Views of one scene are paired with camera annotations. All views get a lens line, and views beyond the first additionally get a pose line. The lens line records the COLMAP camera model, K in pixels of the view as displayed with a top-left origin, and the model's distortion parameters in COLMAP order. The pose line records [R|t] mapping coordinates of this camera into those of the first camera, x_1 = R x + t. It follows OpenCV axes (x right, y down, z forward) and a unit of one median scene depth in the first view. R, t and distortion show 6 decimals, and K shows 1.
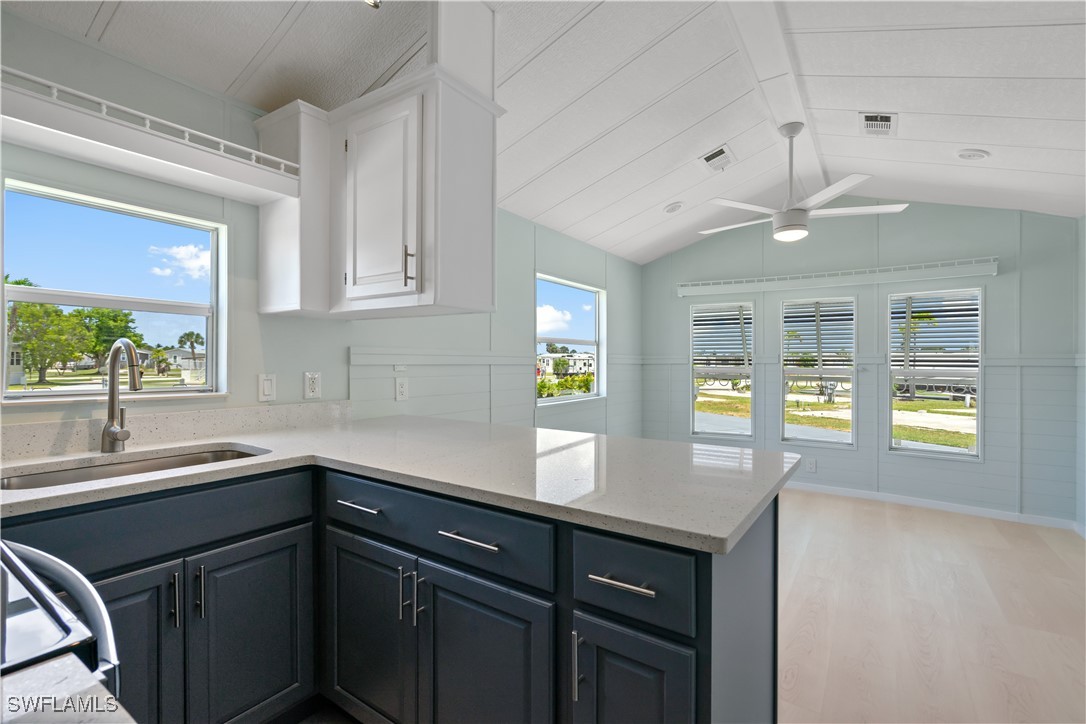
lens RADIAL K [[498.9, 0, 542.0], [0, 498.9, 363.9], [0, 0, 1]] dist [-0.004296, 0.001765]
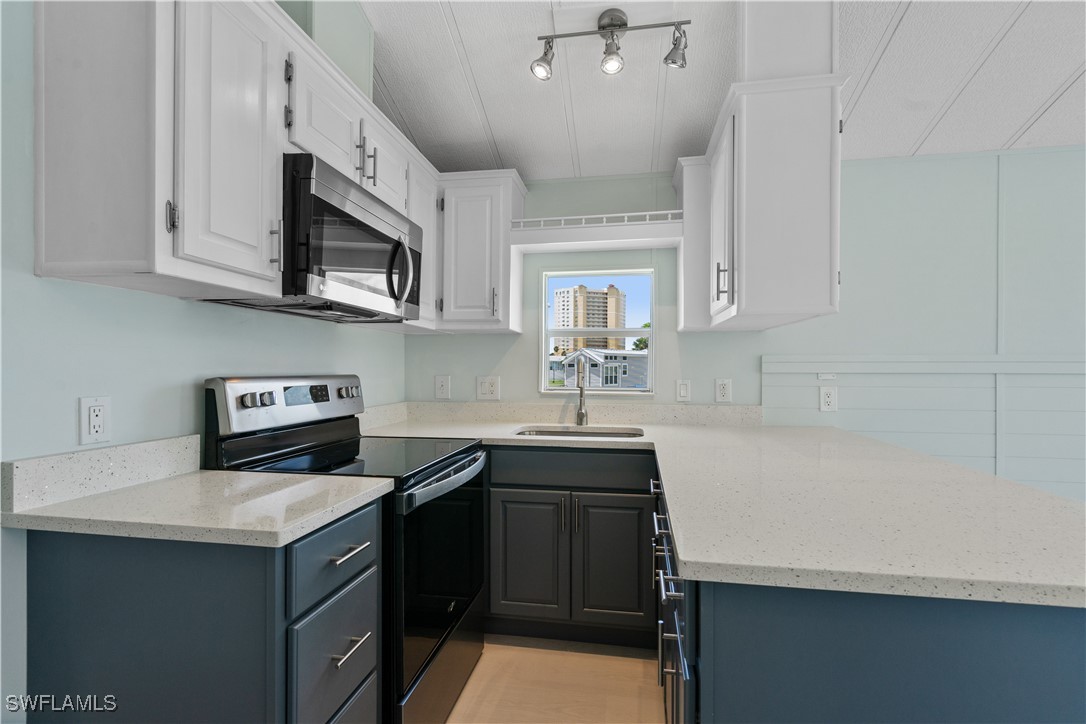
lens RADIAL K [[498.9, 0, 540.4], [0, 498.9, 373.8], [0, 0, 1]] dist [-0.004296, 0.001765]
pose [[0.410349, 0.005185, -0.911914, 0.251999], [-0.002790, 0.999986, 0.004431, 0.000436], [0.911924, 0.000726, 0.410358, 0.088260]]
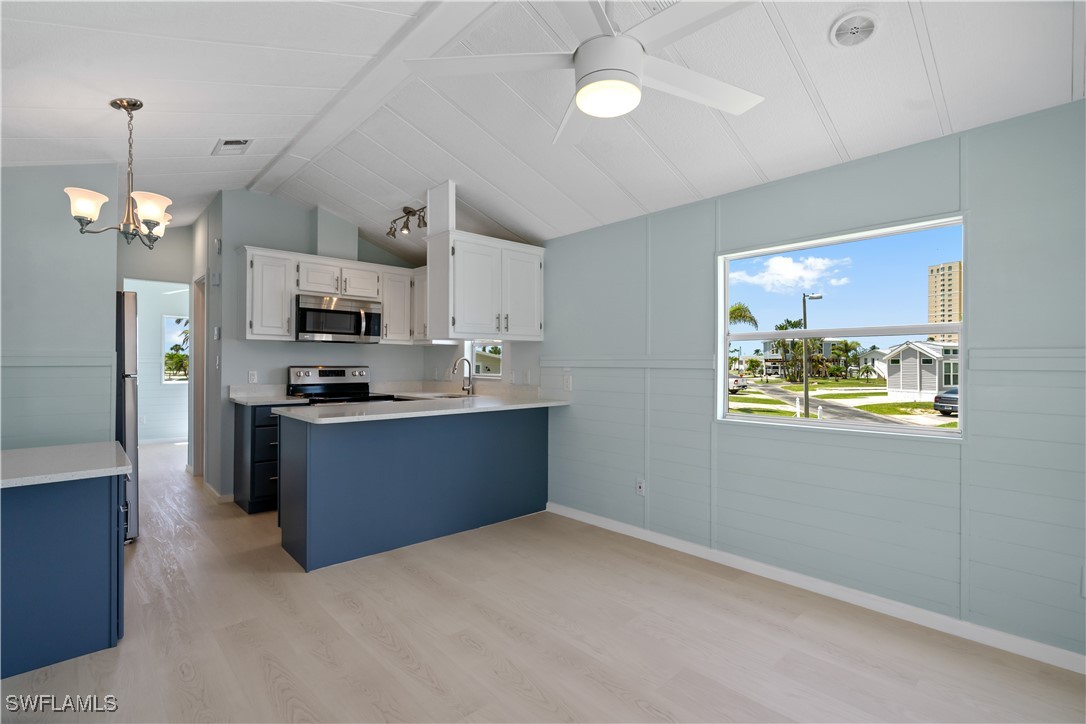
lens RADIAL K [[498.9, 0, 543.7], [0, 498.9, 359.9], [0, 0, 1]] dist [-0.004296, 0.001765]
pose [[-0.220645, -0.013153, -0.975265, 0.856480], [-0.009375, 0.999891, -0.011364, -0.001099], [0.975309, 0.006636, -0.220745, 0.908732]]
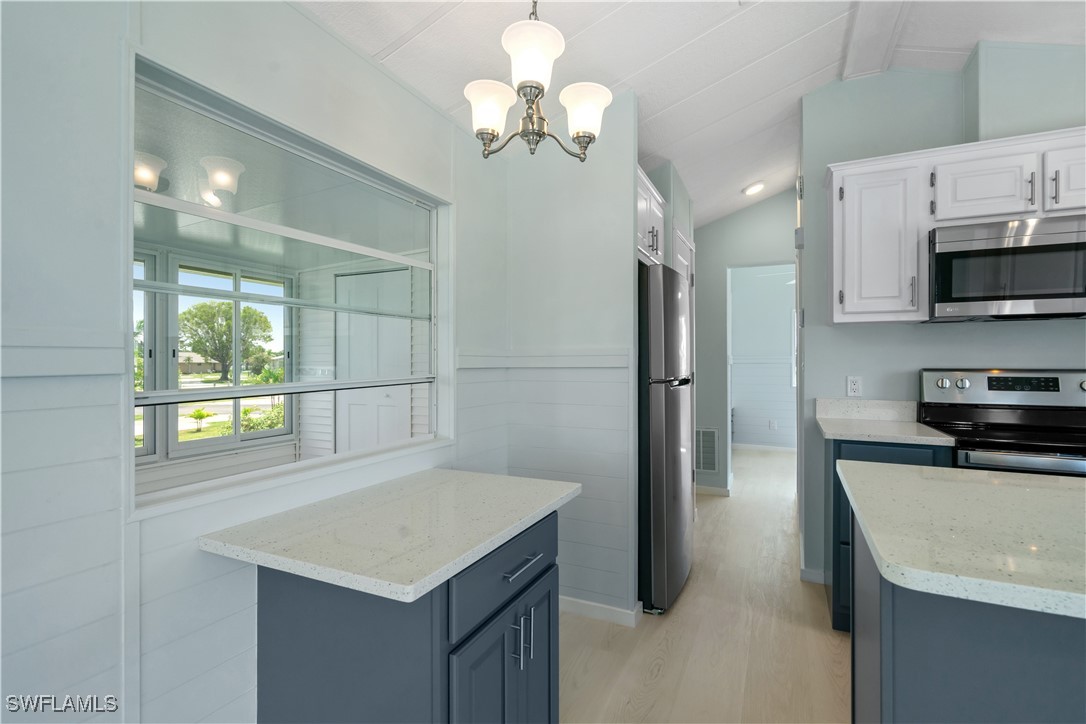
lens RADIAL K [[498.9, 0, 545.7], [0, 498.9, 359.8], [0, 0, 1]] dist [-0.004296, 0.001765]
pose [[-0.987928, -0.006917, -0.154761, 0.390459], [-0.006615, 0.999975, -0.002465, -0.000637], [0.154775, -0.001412, -0.987949, 0.602466]]
